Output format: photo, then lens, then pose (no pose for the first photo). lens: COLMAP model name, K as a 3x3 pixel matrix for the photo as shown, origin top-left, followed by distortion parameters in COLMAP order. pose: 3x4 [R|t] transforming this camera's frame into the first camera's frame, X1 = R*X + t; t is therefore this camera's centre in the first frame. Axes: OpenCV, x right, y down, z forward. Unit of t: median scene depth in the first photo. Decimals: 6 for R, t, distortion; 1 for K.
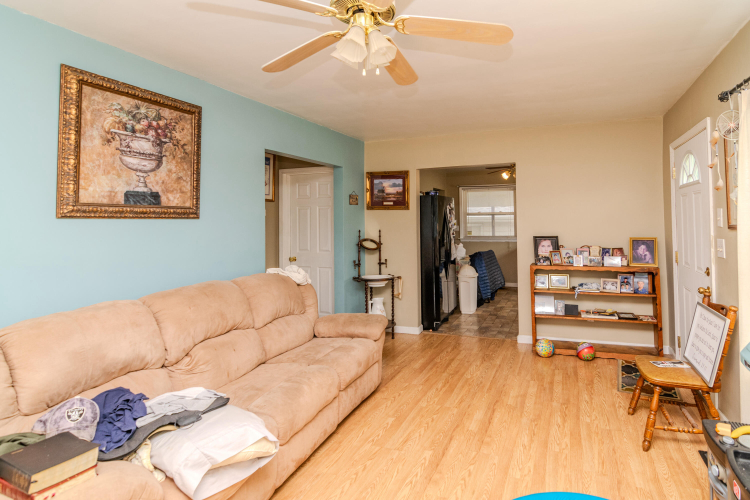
lens RADIAL K [[402.0, 0, 413.7], [0, 402.0, 210.9], [0, 0, 1]] dist [-0.004202, -0.001444]
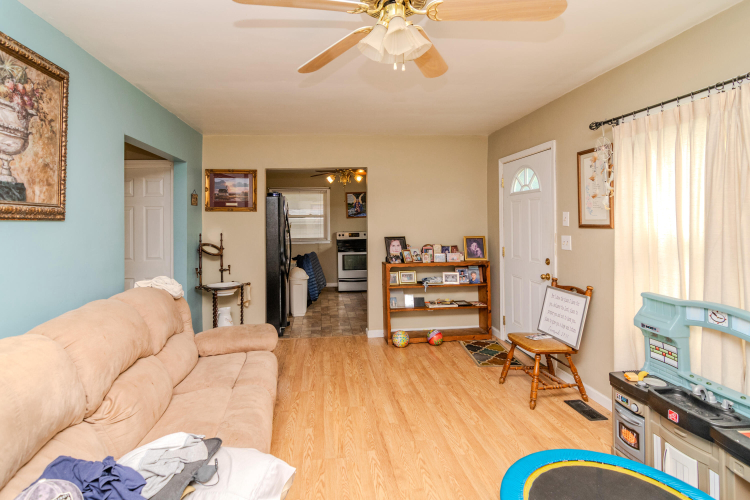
lens RADIAL K [[402.0, 0, 345.0], [0, 402.0, 218.4], [0, 0, 1]] dist [-0.004202, -0.001444]
pose [[0.913087, 0.000753, 0.407763, -0.341243], [-0.005268, 0.999937, 0.009952, 0.005074], [-0.407730, -0.011235, 0.913033, 0.091842]]
